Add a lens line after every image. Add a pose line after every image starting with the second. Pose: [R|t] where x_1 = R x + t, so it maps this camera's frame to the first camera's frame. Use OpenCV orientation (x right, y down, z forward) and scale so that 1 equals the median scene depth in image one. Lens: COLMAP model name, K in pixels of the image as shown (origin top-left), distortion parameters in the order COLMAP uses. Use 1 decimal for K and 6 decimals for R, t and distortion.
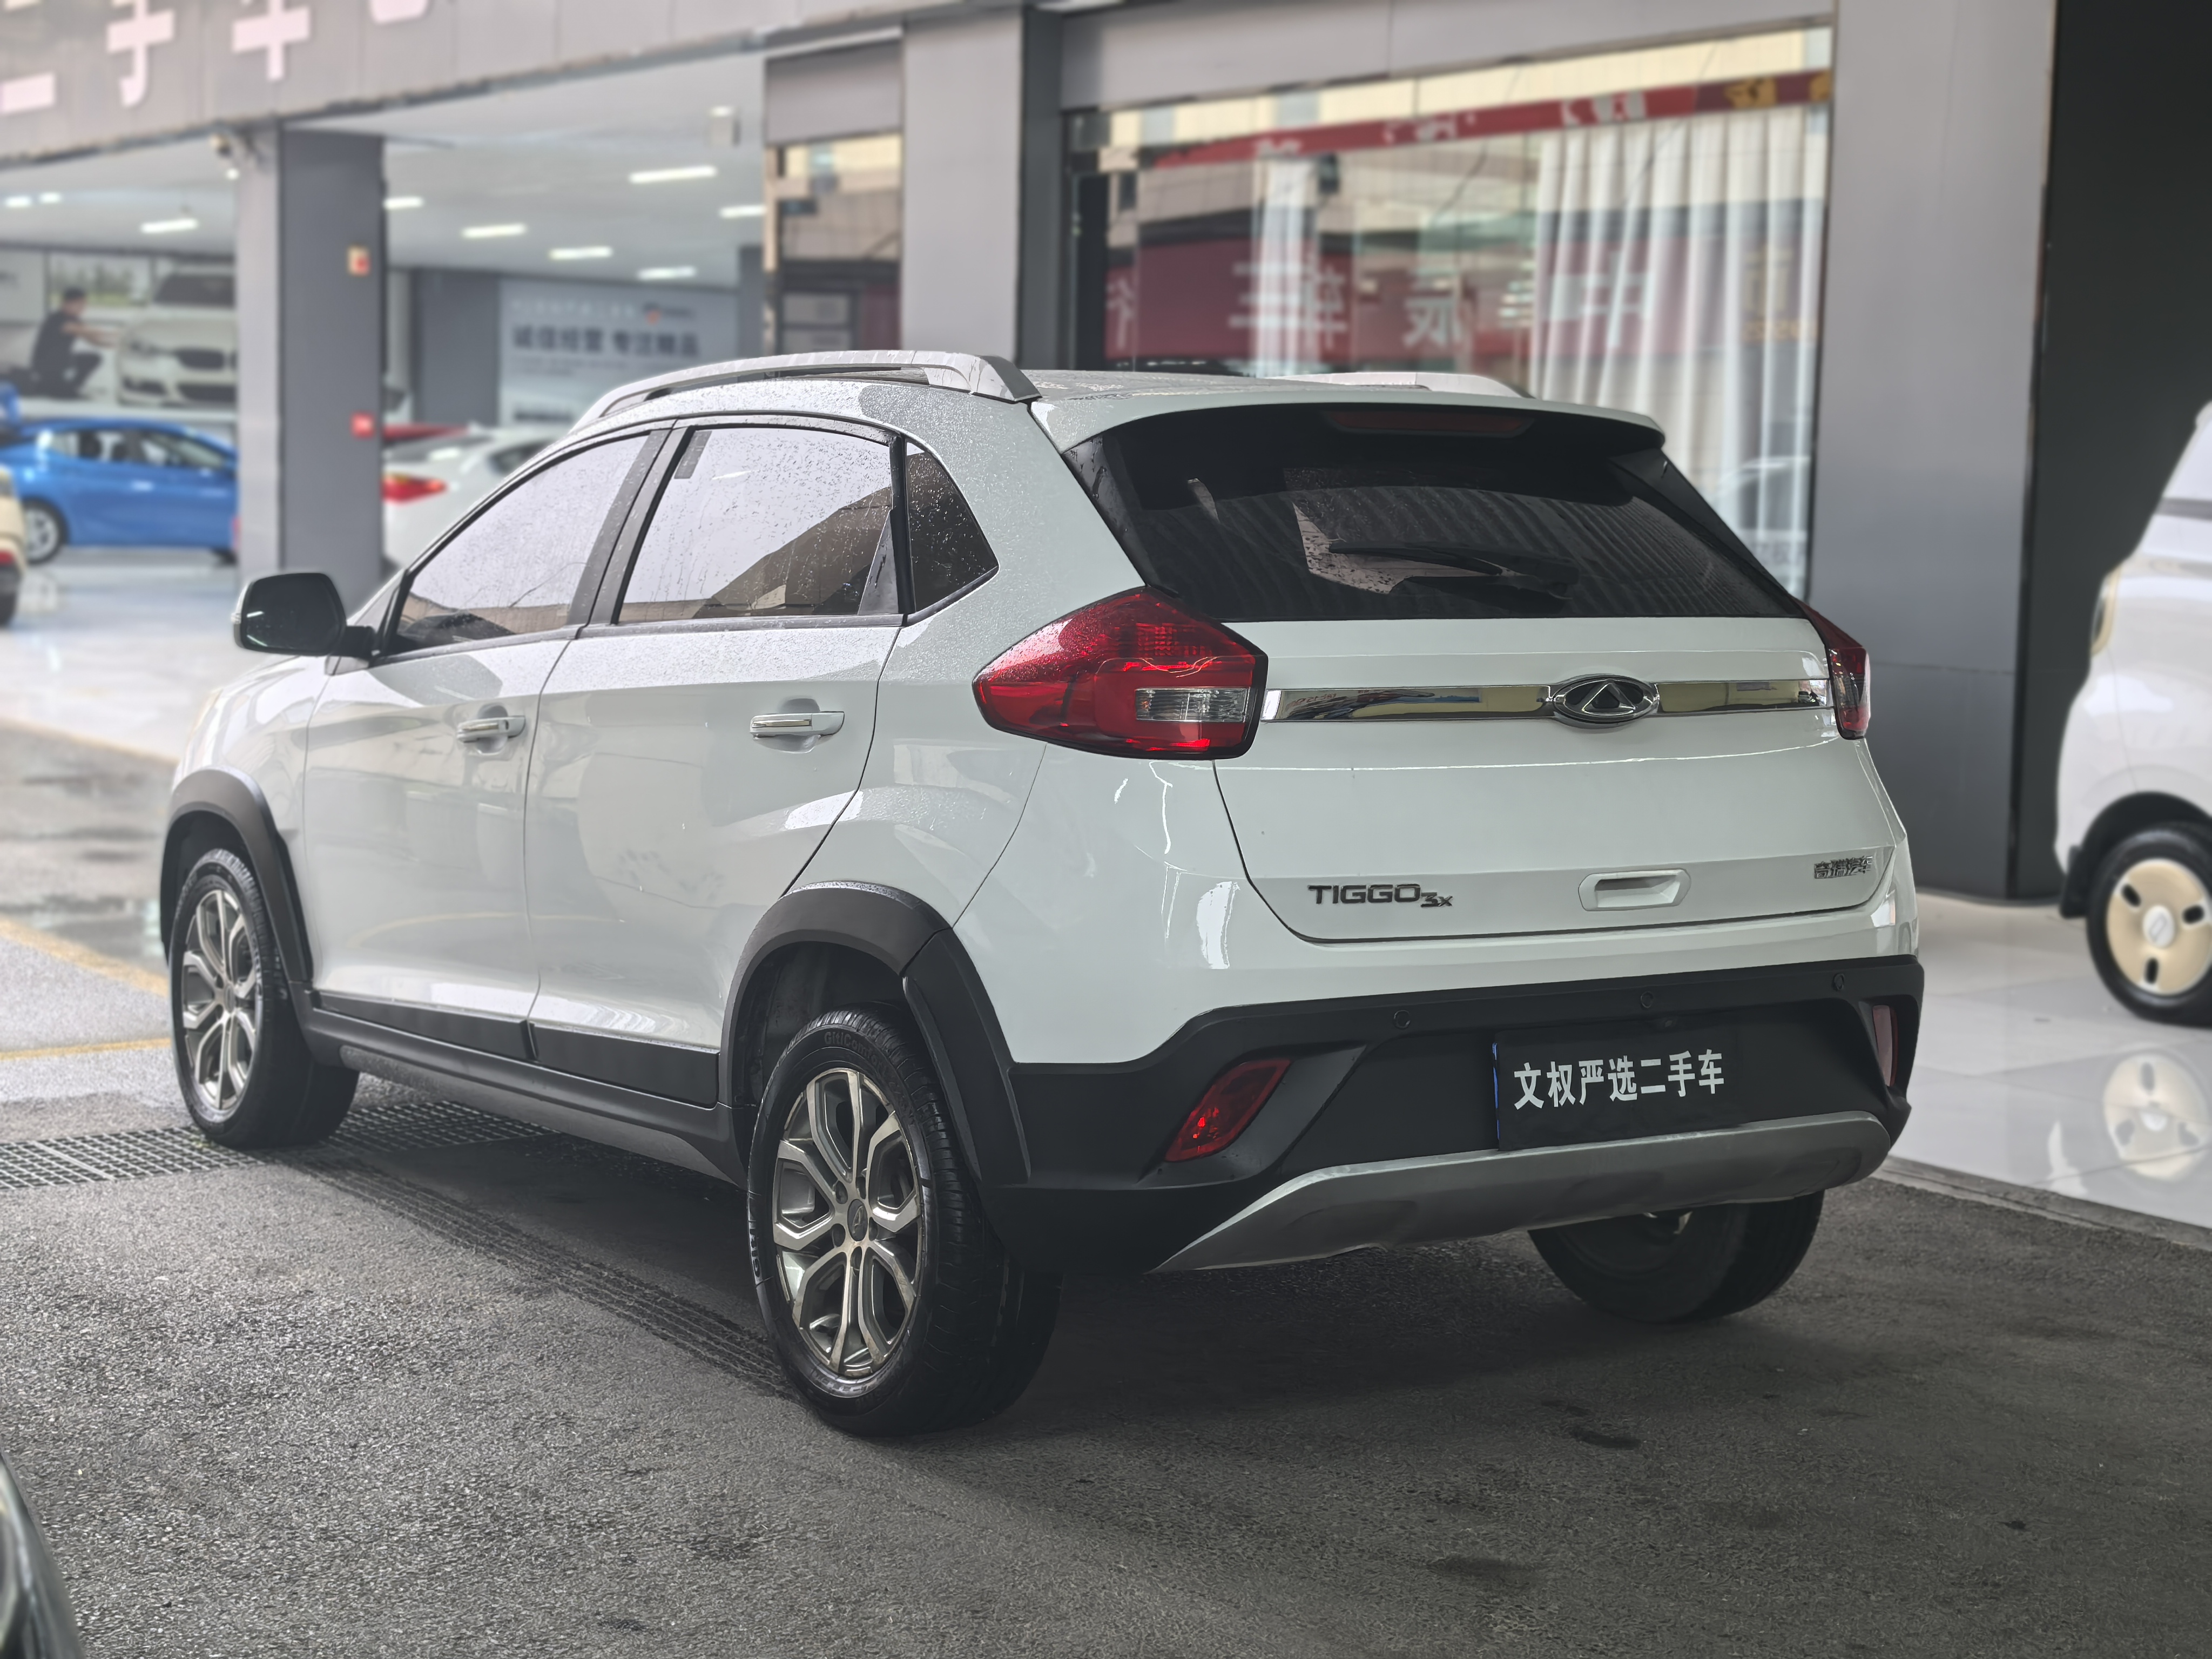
lens RADIAL K [[3524.7, 0, 1104.4], [0, 3524.7, 661.2], [0, 0, 1]] dist [0.322784, -1.592663]
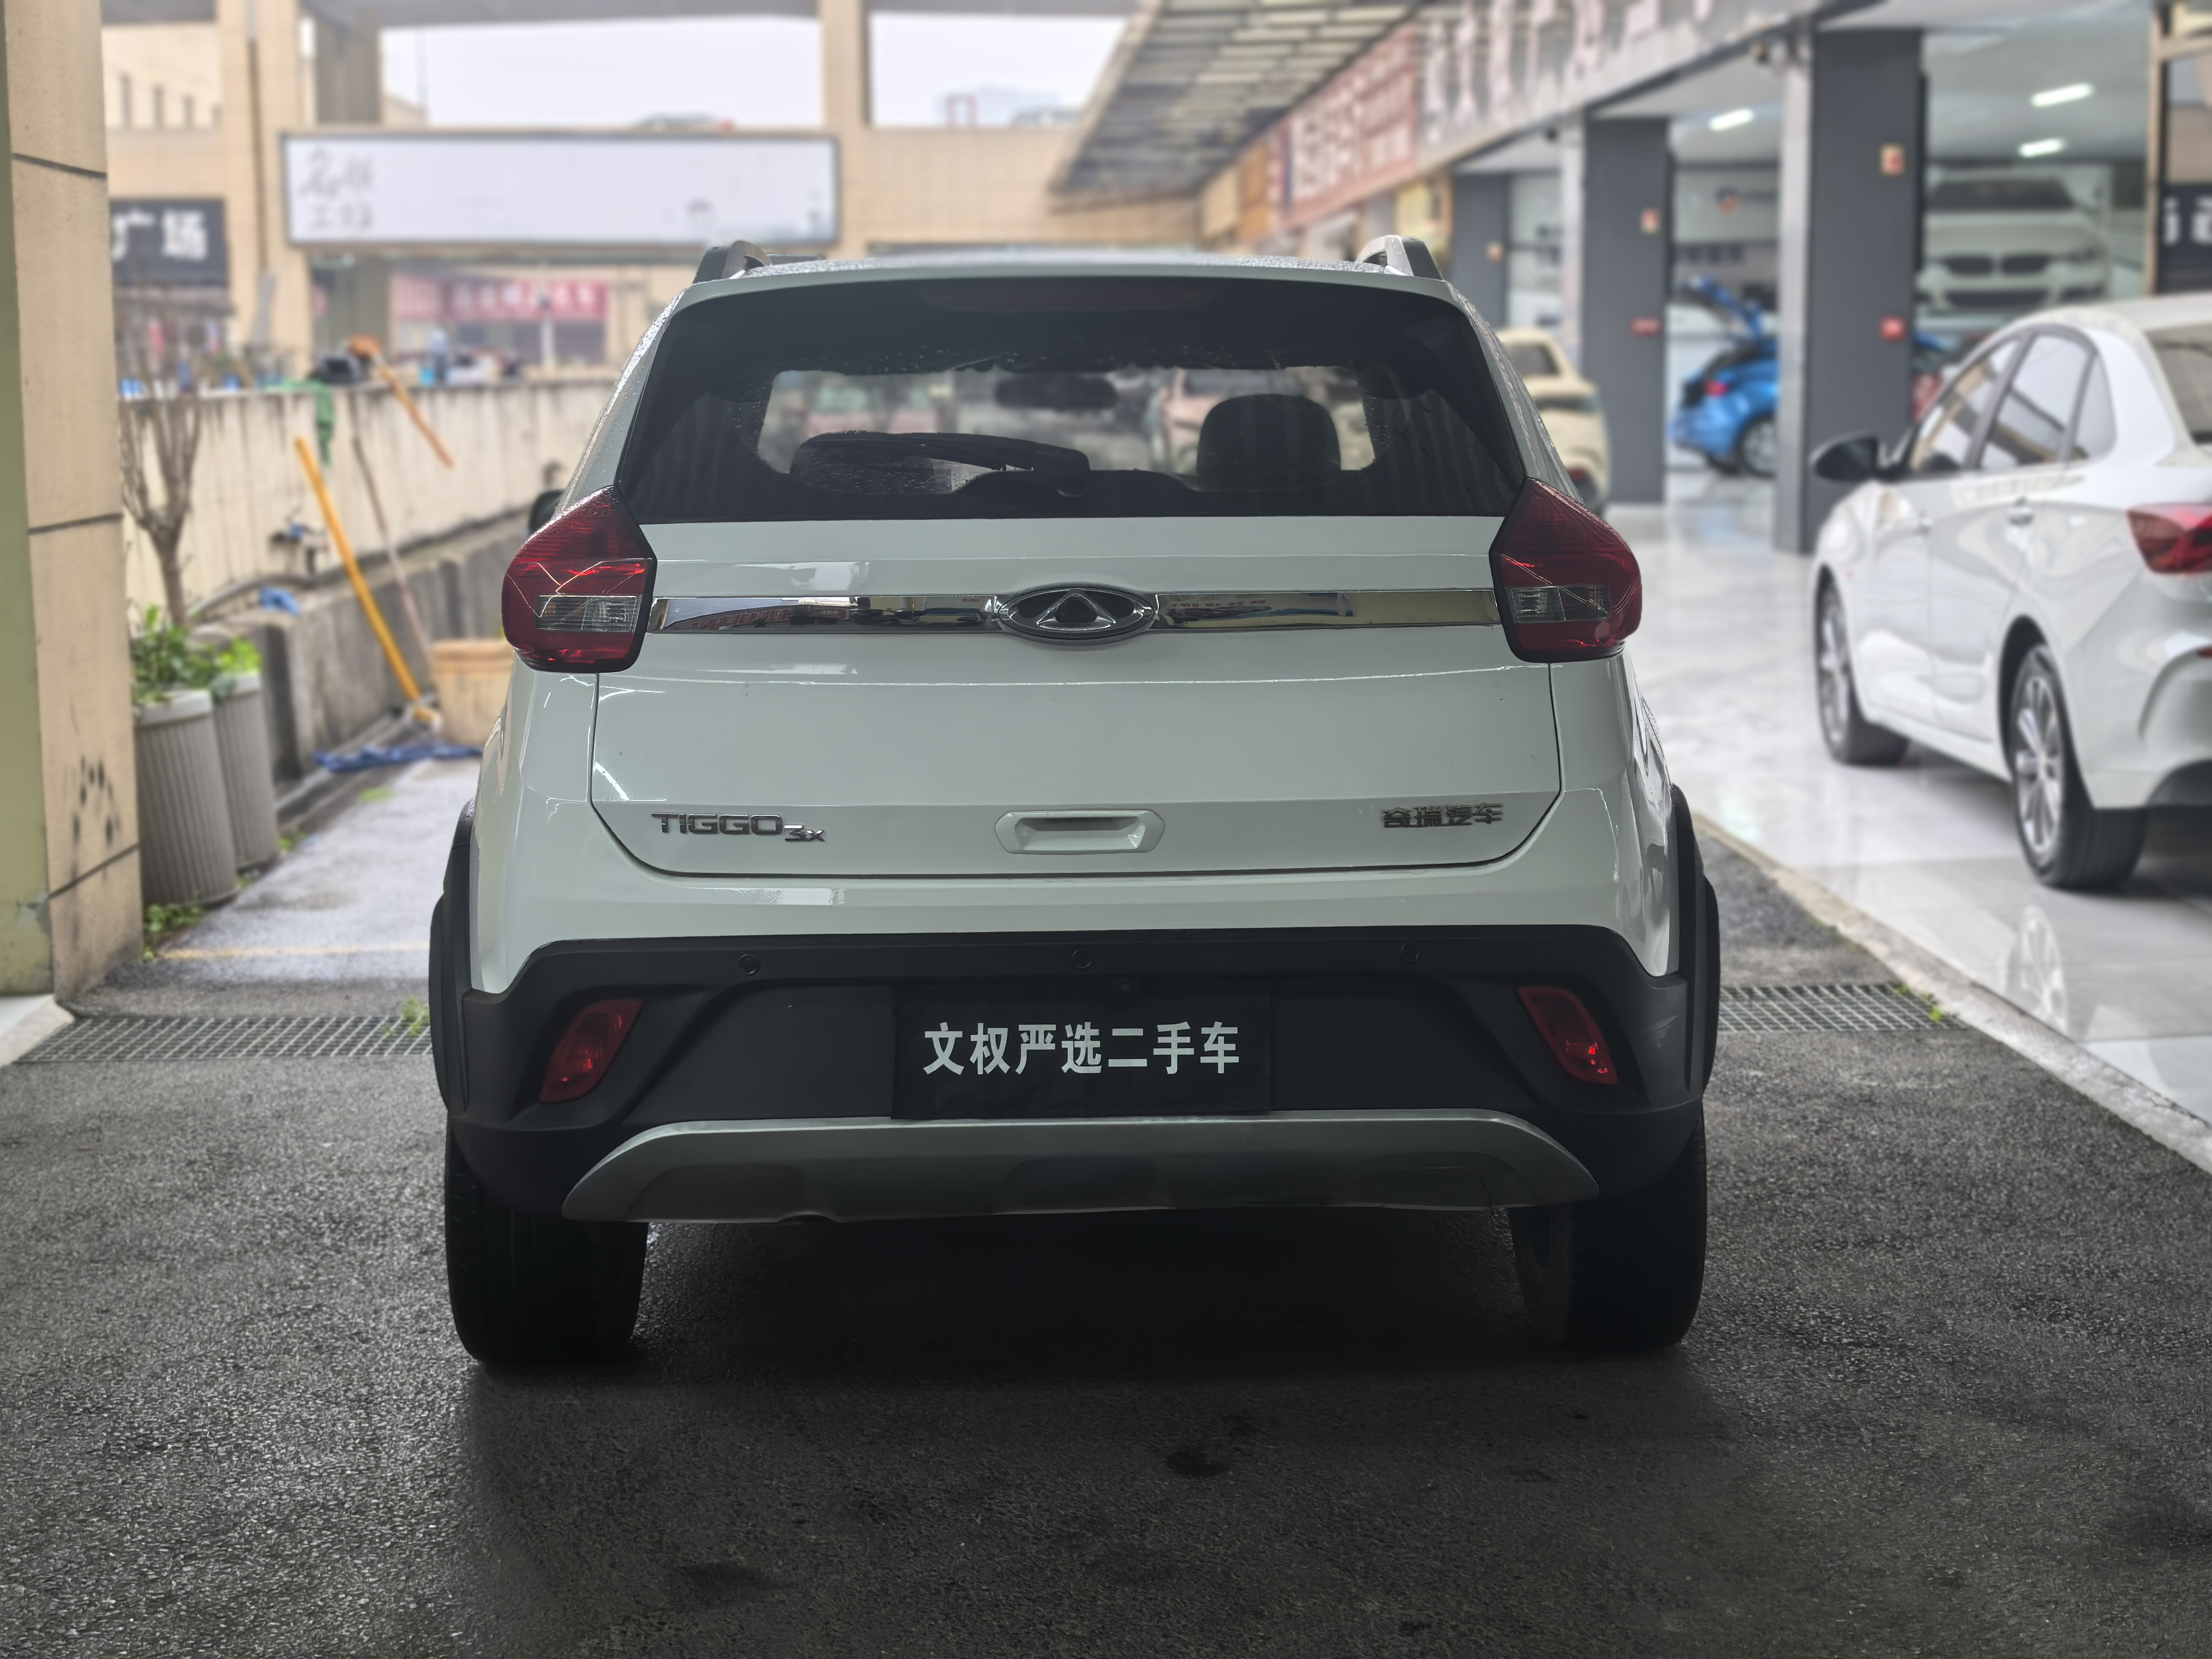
lens RADIAL K [[3524.7, 0, 1104.4], [0, 3524.7, 661.2], [0, 0, 1]] dist [0.322784, -1.592663]
pose [[0.859438, 0.016448, -0.510975, 0.590273], [-0.003472, 0.999647, 0.026337, -0.000072], [0.511228, -0.020861, 0.859192, 0.260824]]
